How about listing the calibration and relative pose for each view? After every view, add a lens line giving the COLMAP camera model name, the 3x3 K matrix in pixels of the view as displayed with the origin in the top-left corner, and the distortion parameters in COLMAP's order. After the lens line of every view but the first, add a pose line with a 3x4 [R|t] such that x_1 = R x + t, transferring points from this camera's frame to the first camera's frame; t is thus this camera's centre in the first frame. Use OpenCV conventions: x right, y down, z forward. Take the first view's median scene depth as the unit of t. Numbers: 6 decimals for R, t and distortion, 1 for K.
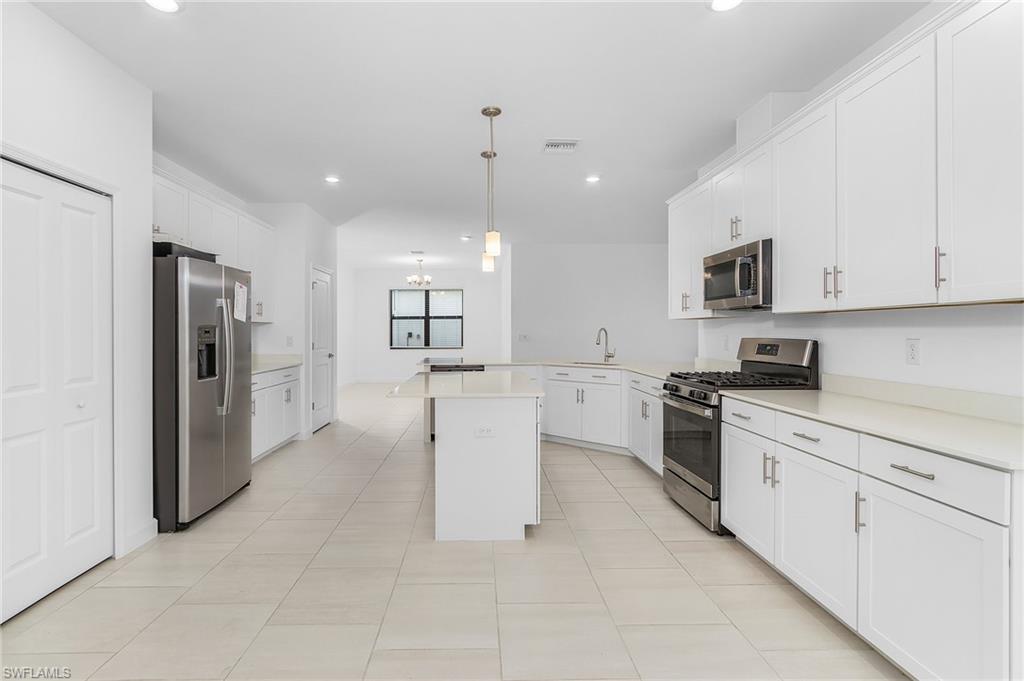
lens RADIAL K [[488.0, 0, 474.5], [0, 488.0, 327.4], [0, 0, 1]] dist [0.002243, 0.000271]
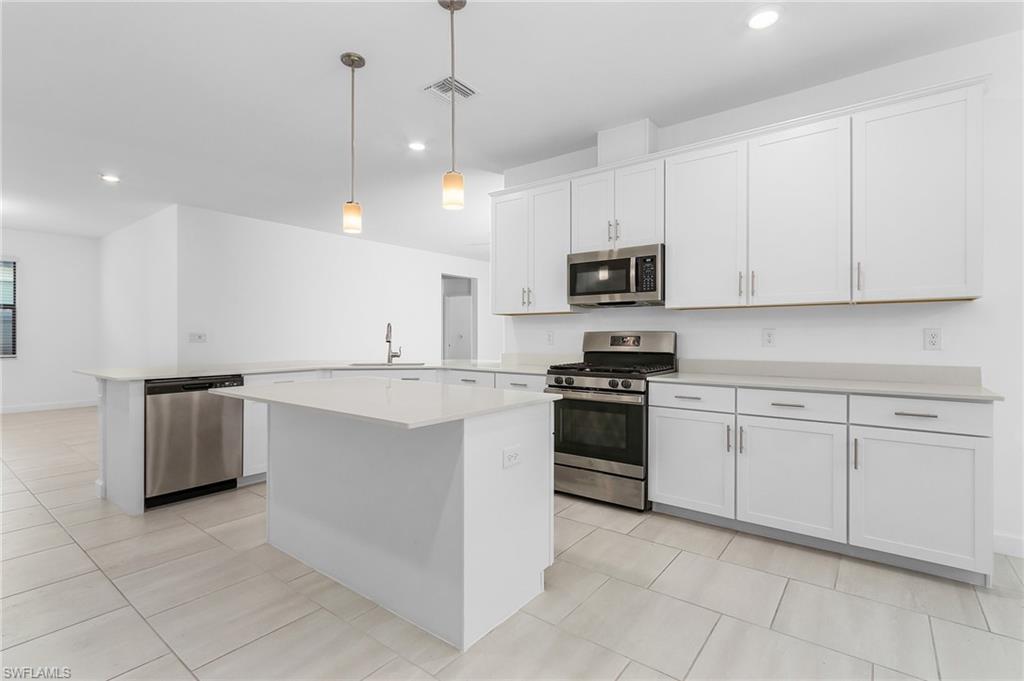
lens RADIAL K [[470.6, 0, 512.0], [0, 470.6, 340.5], [0, 0, 1]] dist [0.000377, 0.000011]
pose [[0.603393, 0.000990, 0.797443, -0.466570], [-0.011299, 0.999909, 0.007308, 0.040271], [-0.797364, -0.013420, 0.603350, 0.564474]]
